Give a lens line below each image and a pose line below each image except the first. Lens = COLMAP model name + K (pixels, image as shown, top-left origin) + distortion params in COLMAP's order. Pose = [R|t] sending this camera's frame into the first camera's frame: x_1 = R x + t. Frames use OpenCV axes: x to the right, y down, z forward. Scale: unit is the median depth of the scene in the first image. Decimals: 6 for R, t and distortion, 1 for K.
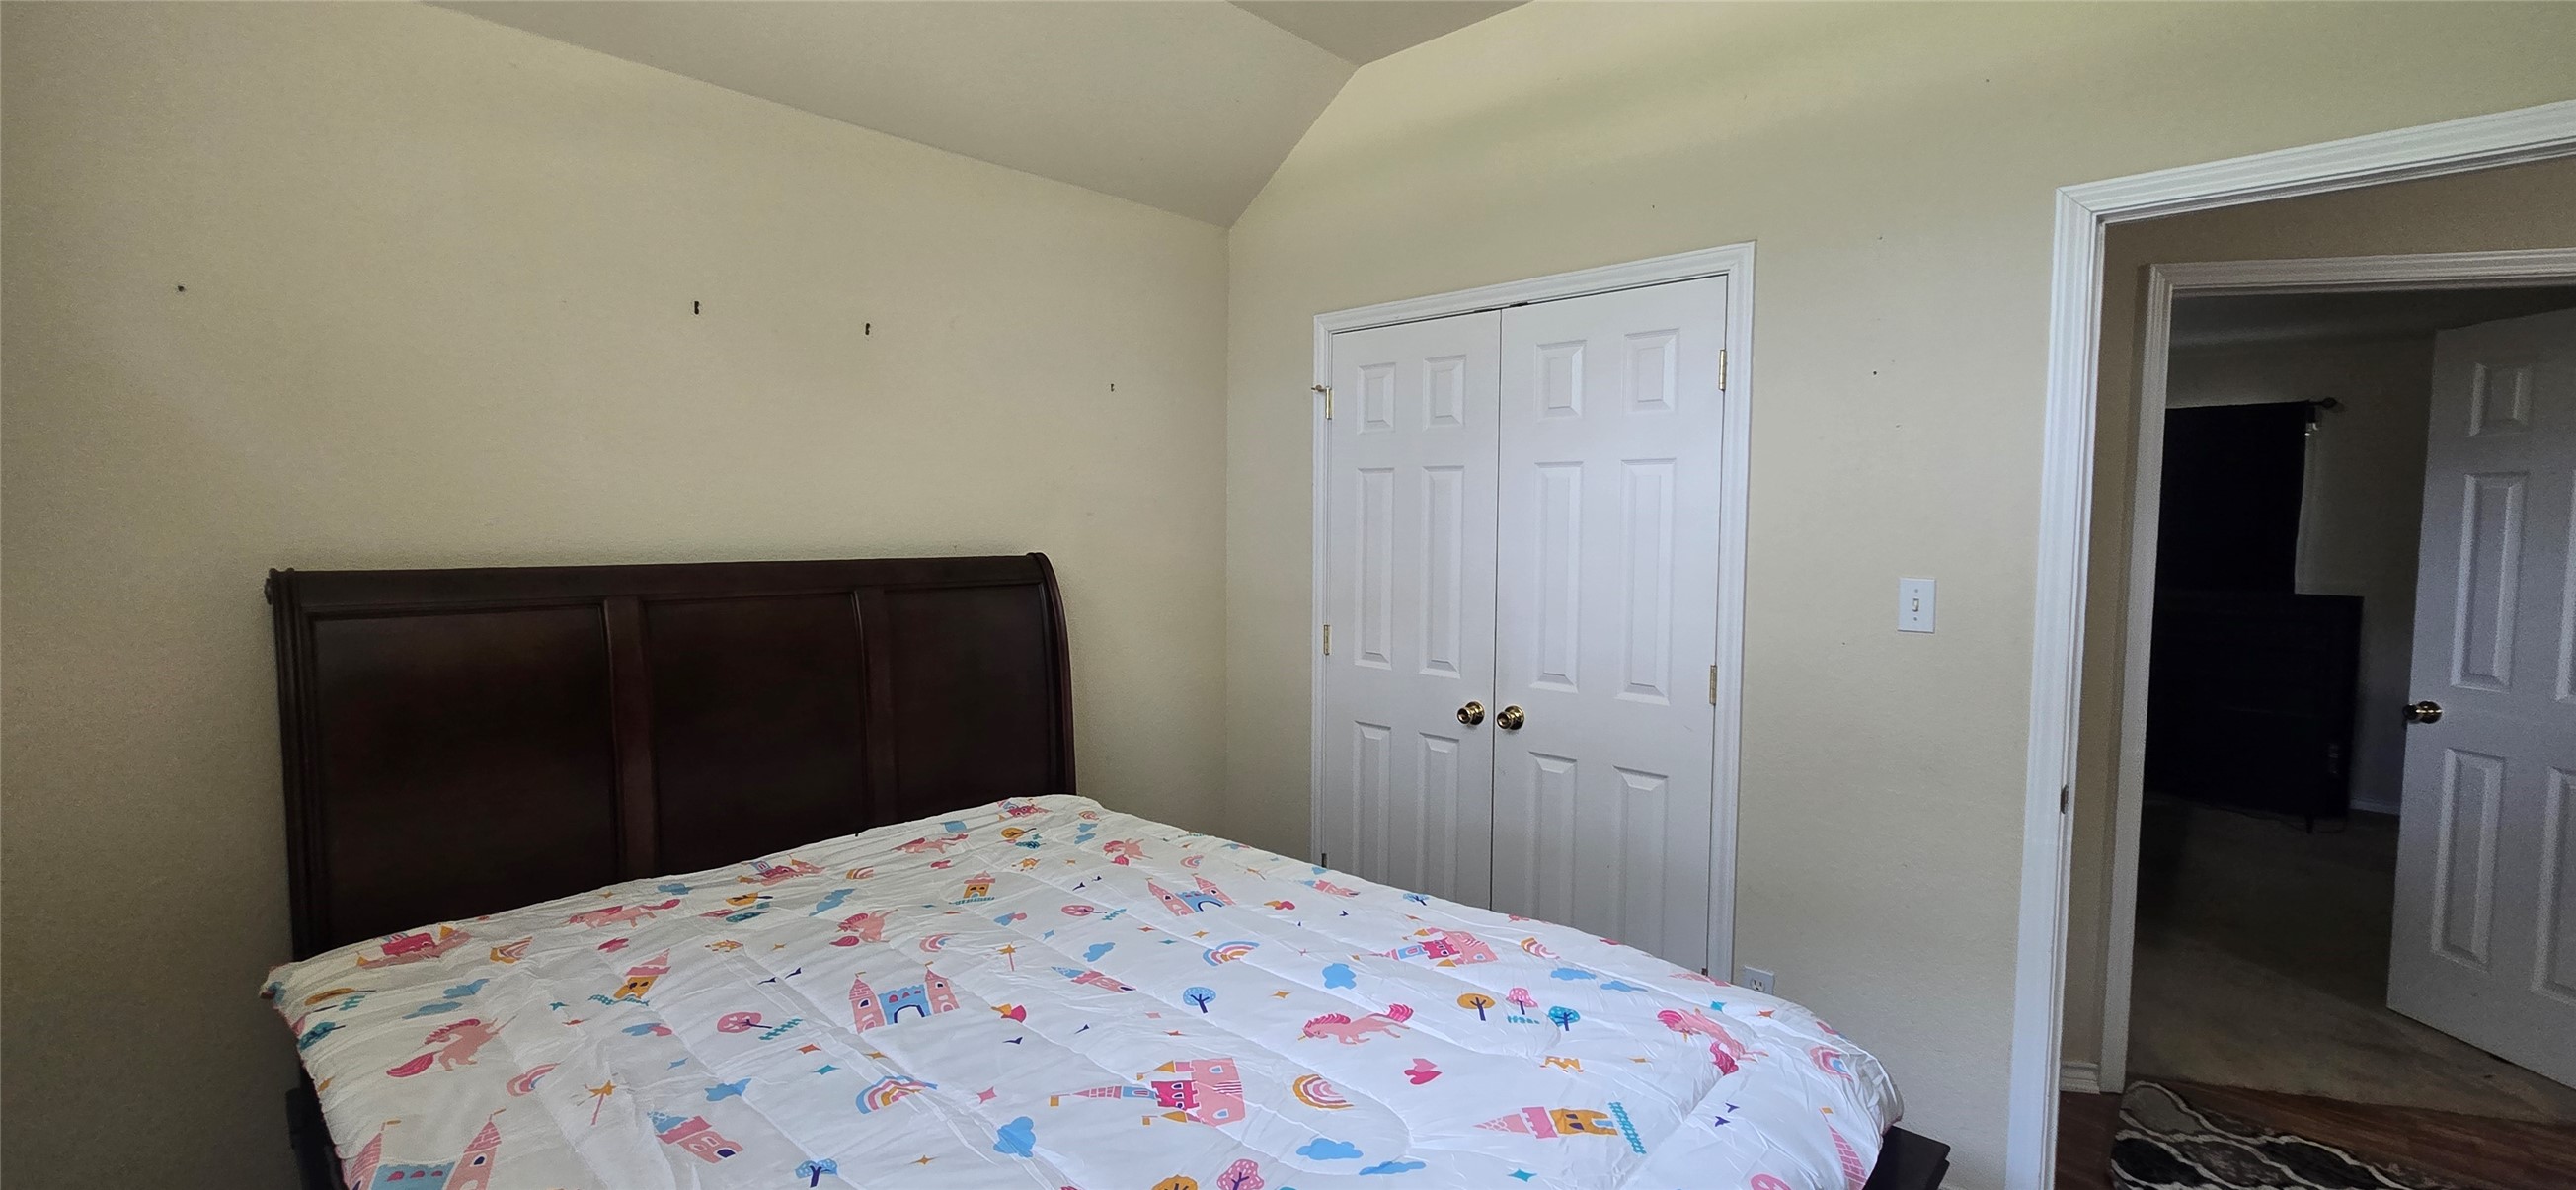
lens RADIAL K [[1046.2, 0, 1292.7], [0, 1046.2, 580.3], [0, 0, 1]] dist [-0.001897, -0.000493]
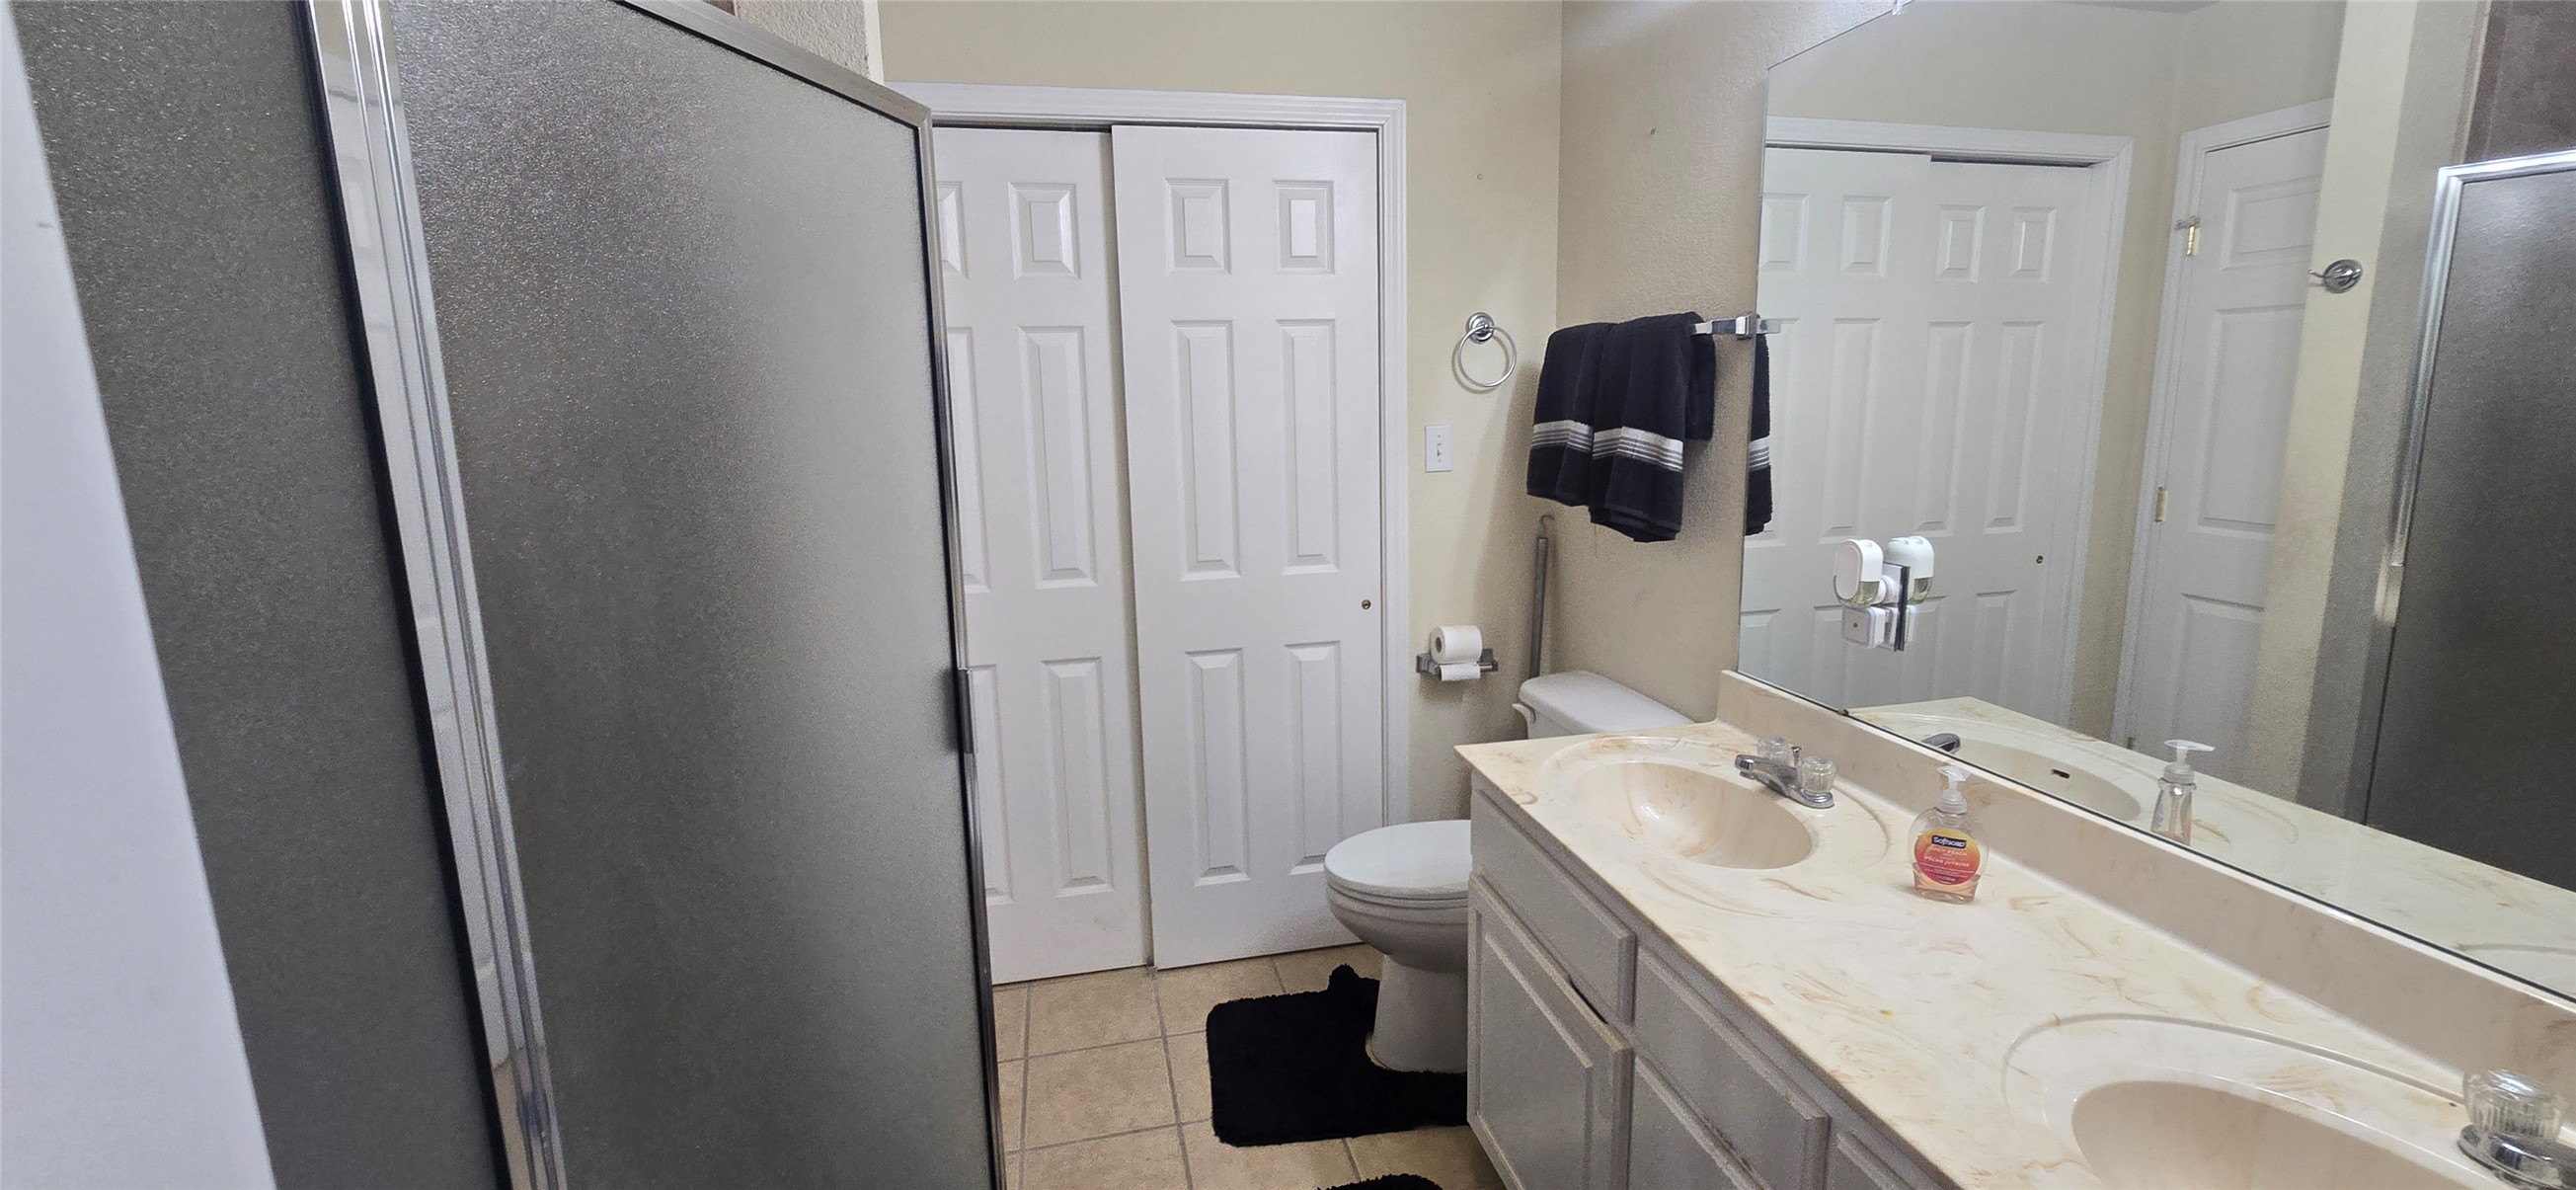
lens RADIAL K [[1046.2, 0, 1292.7], [0, 1046.2, 580.3], [0, 0, 1]] dist [-0.001897, -0.000493]
pose [[0.627721, -0.155776, 0.762693, -0.452182], [0.067205, 0.986959, 0.146269, -0.024253], [-0.775532, -0.040560, 0.630004, 0.425299]]
